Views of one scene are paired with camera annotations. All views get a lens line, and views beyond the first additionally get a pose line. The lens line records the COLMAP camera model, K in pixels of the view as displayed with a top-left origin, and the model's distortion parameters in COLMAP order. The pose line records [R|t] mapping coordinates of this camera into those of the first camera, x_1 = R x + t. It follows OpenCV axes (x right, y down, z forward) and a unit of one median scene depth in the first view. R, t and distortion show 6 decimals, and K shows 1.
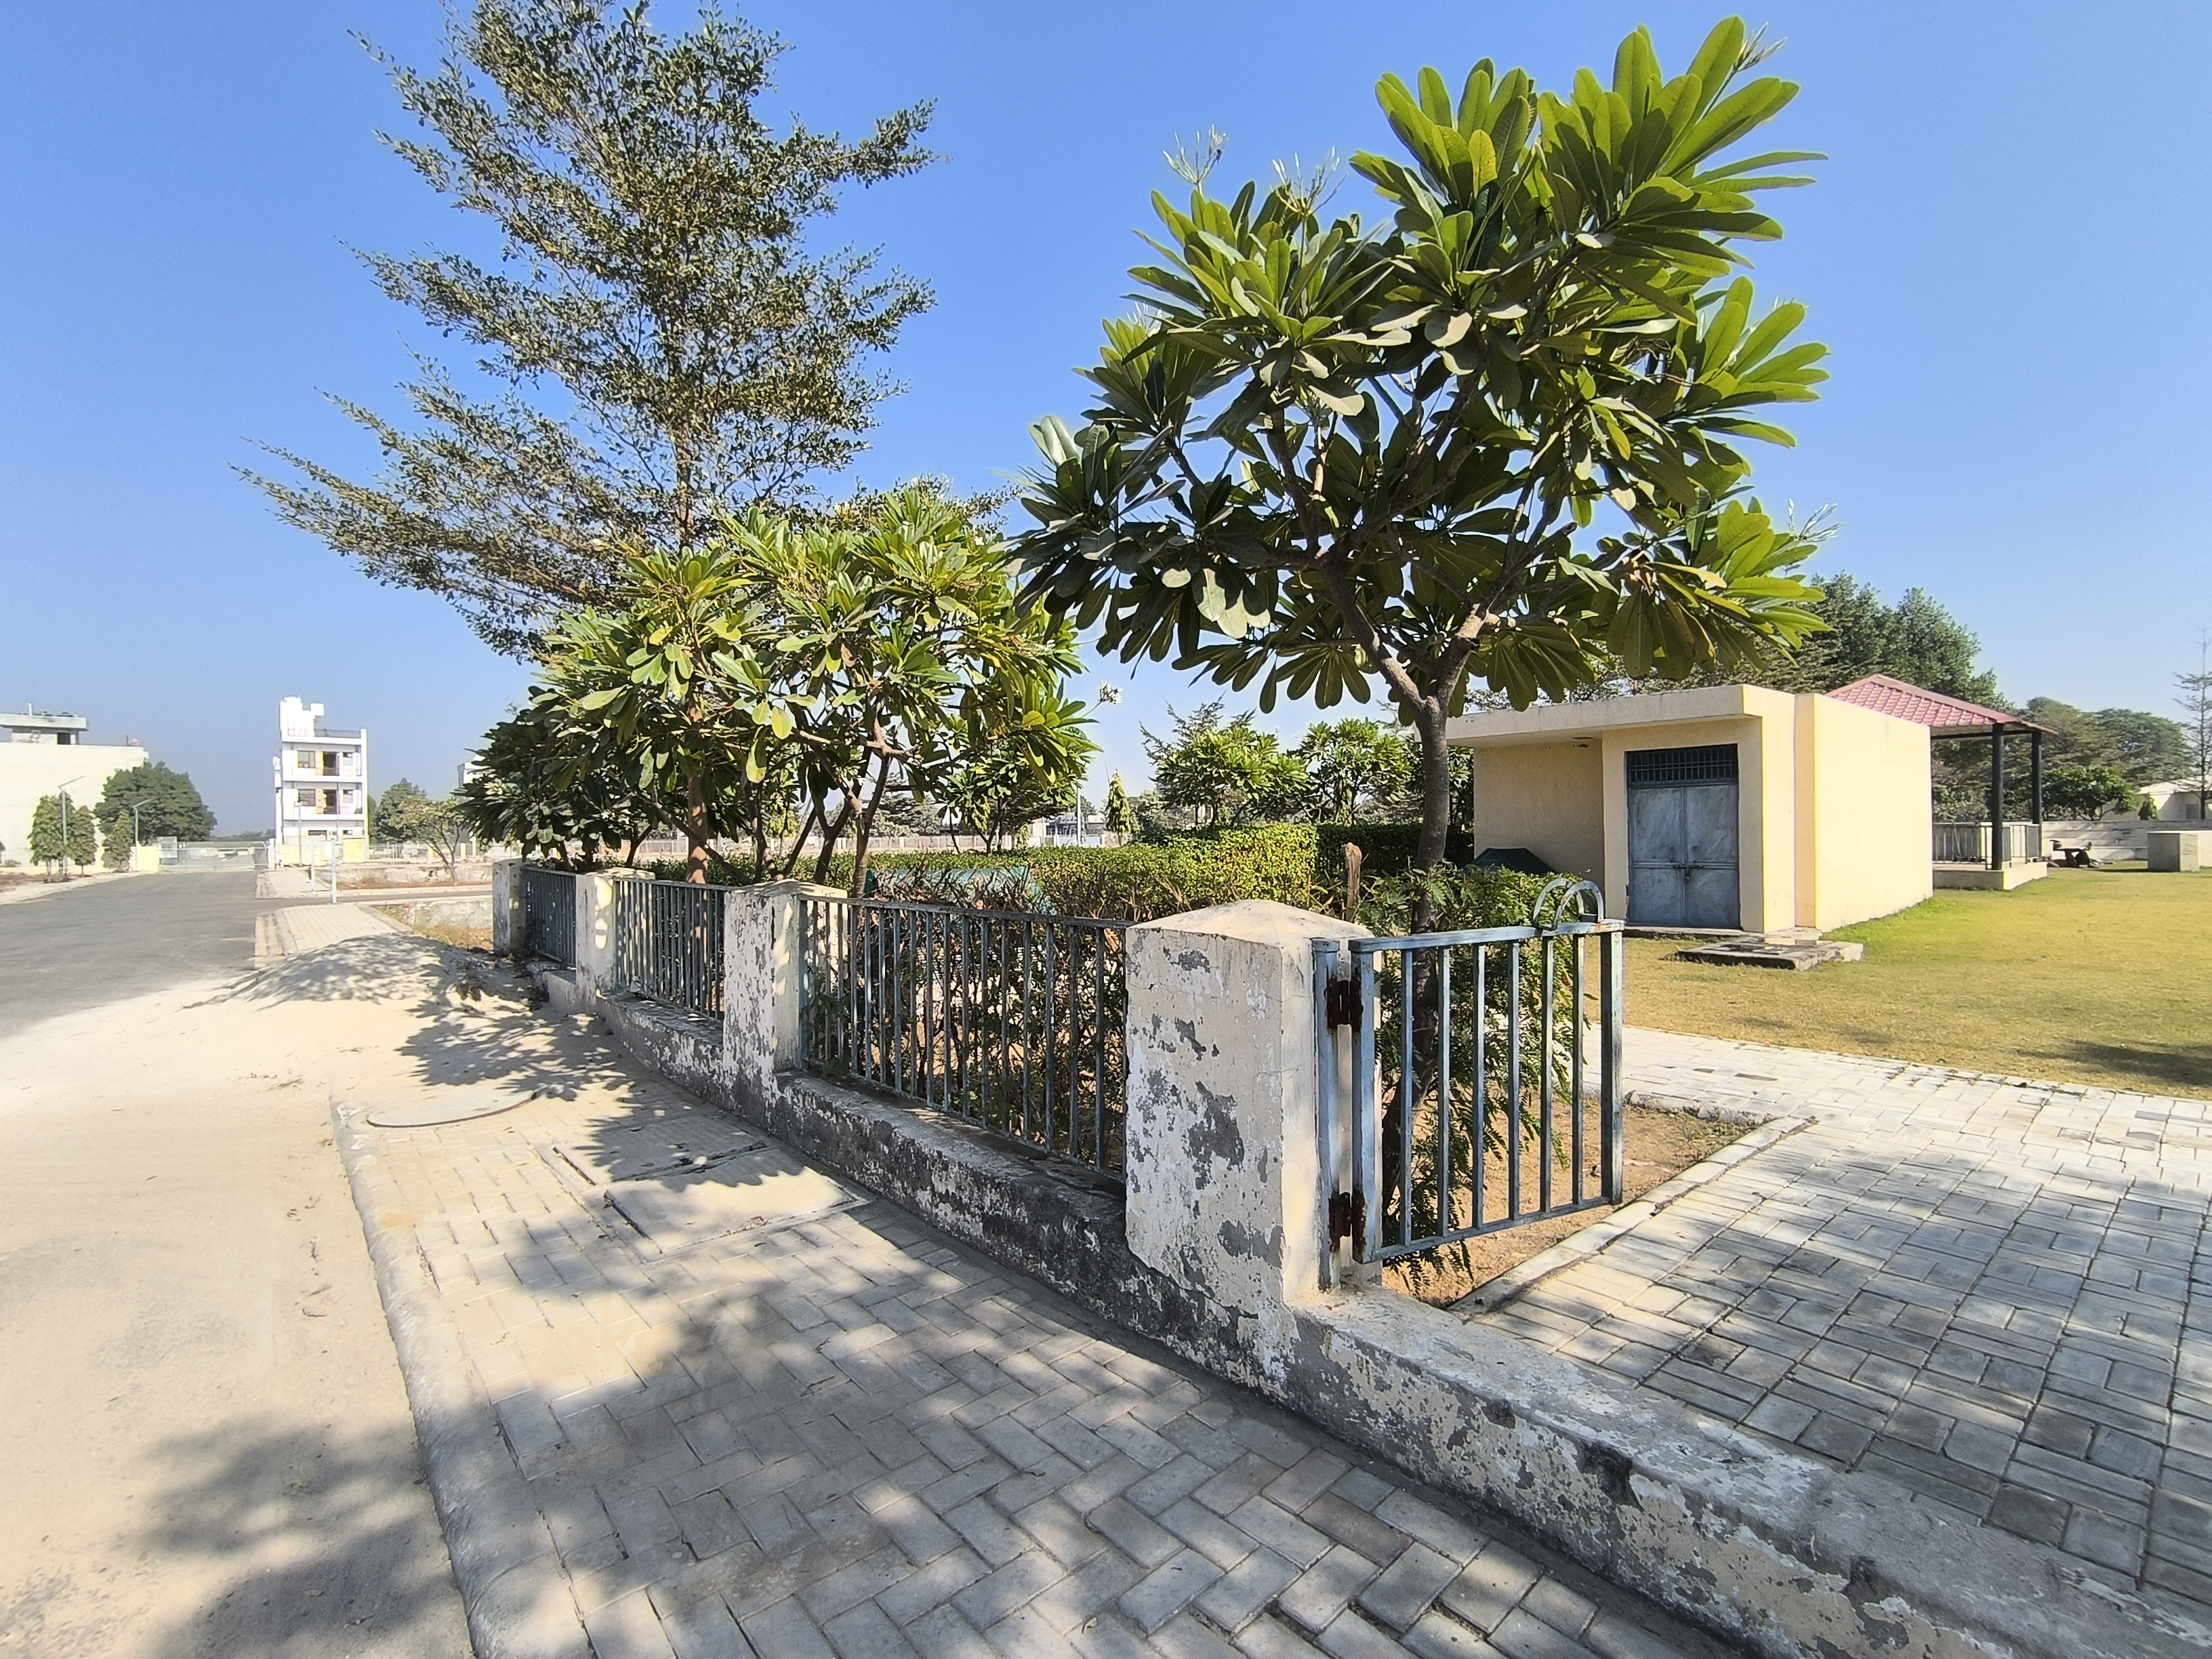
lens RADIAL K [[1004.7, 0, 1101.5], [0, 1004.7, 833.7], [0, 0, 1]] dist [-0.025308, 0.016269]
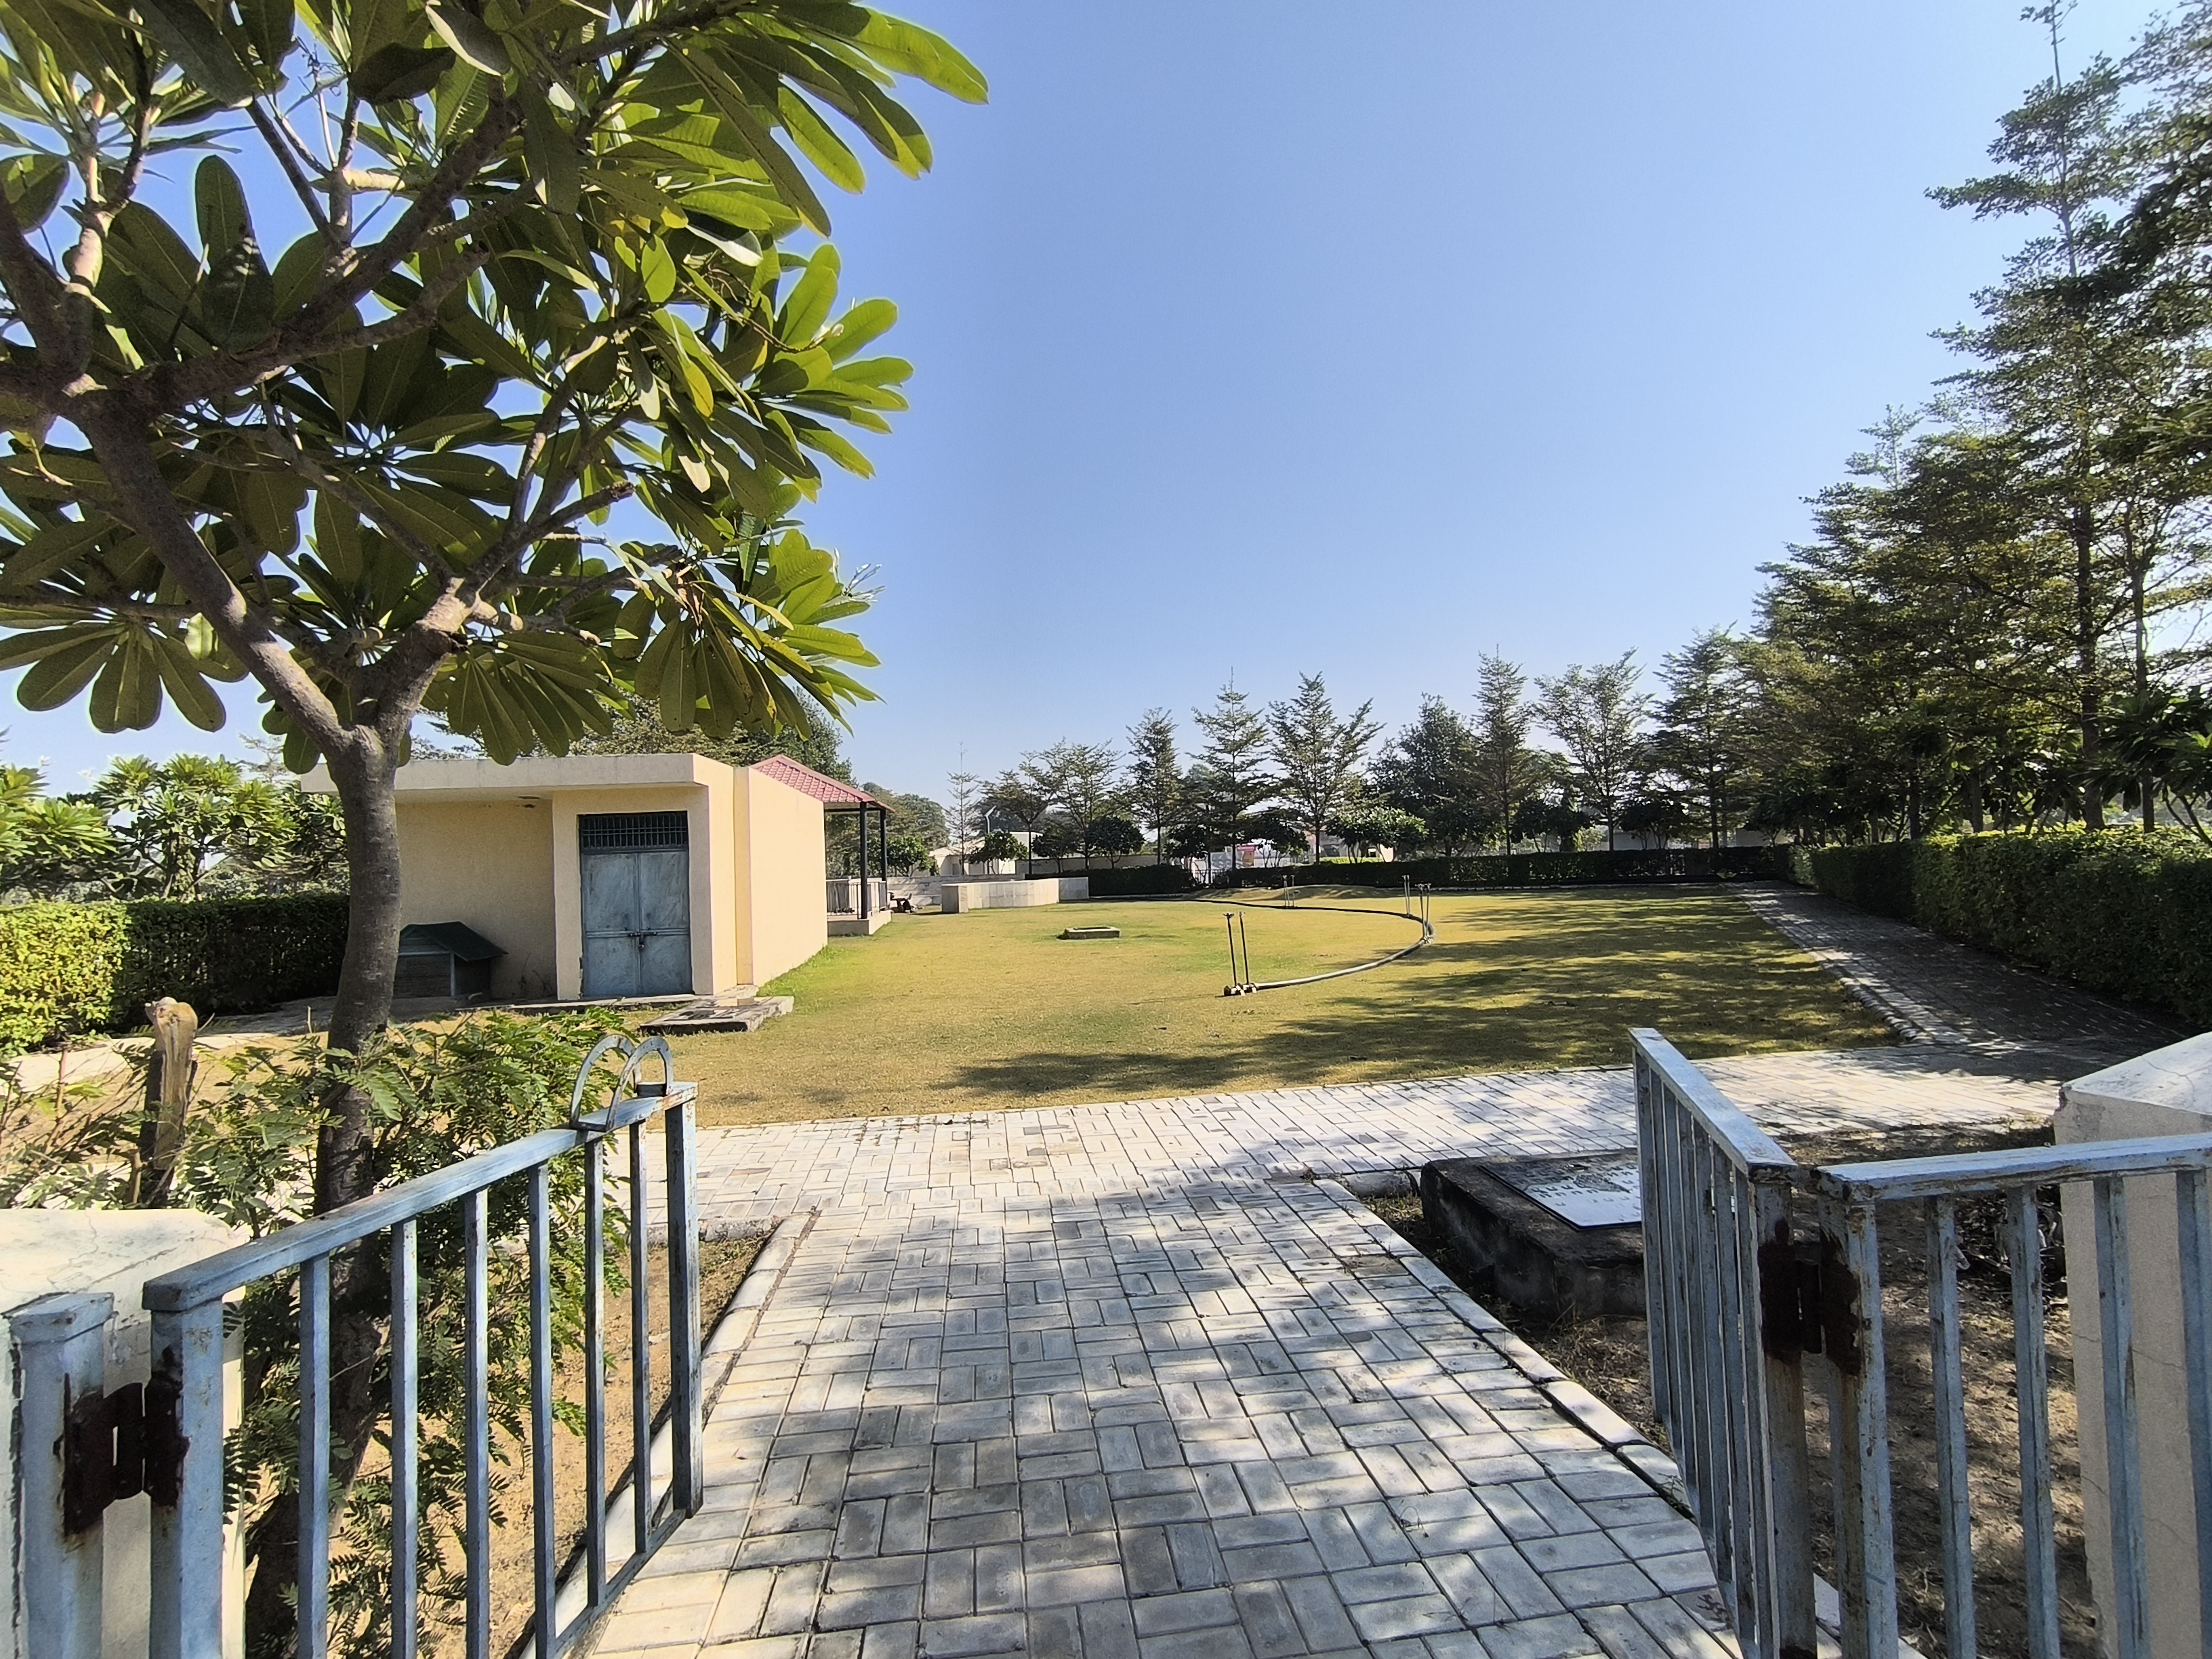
lens RADIAL K [[1004.7, 0, 1101.5], [0, 1004.7, 833.7], [0, 0, 1]] dist [-0.025308, 0.016269]
pose [[0.555253, 0.020646, 0.831425, 0.041160], [0.029246, 0.998589, -0.044328, -0.017251], [-0.831167, 0.048930, 0.553866, 0.149537]]
